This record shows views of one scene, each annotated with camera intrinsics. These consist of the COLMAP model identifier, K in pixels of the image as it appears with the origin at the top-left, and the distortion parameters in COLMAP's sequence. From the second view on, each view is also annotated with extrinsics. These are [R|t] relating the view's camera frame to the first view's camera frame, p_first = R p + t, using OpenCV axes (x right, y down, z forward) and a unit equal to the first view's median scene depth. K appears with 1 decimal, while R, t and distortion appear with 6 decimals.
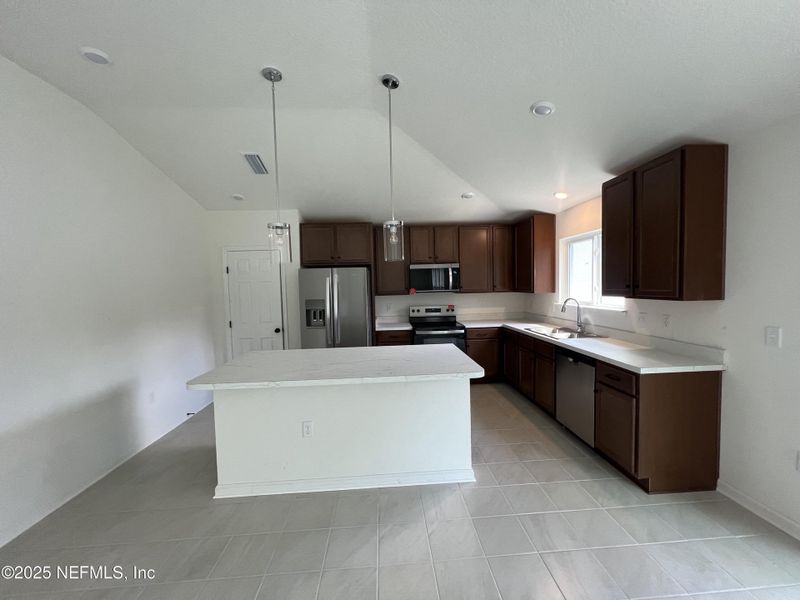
lens RADIAL K [[322.5, 0, 401.5], [0, 322.5, 301.3], [0, 0, 1]] dist [-0.000214, -0.000167]
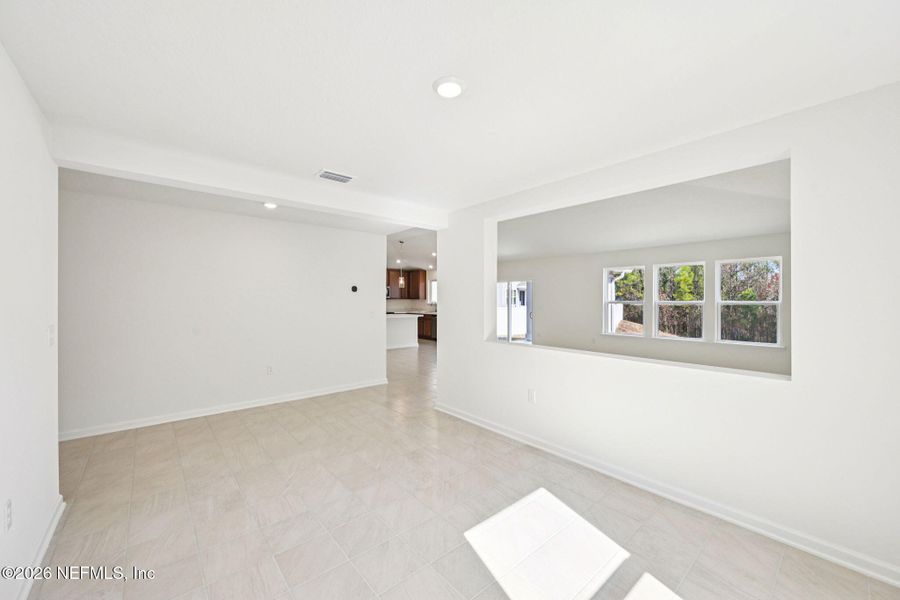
lens RADIAL K [[351.8, 0, 450.0], [0, 351.8, 300.0], [0, 0, 1]] dist [-0.009678, -0.000043]
pose [[0.797336, 0.024155, 0.603052, -1.172219], [0.010185, 0.998518, -0.053461, 0.141646], [-0.603450, 0.048768, 0.795908, -1.498697]]
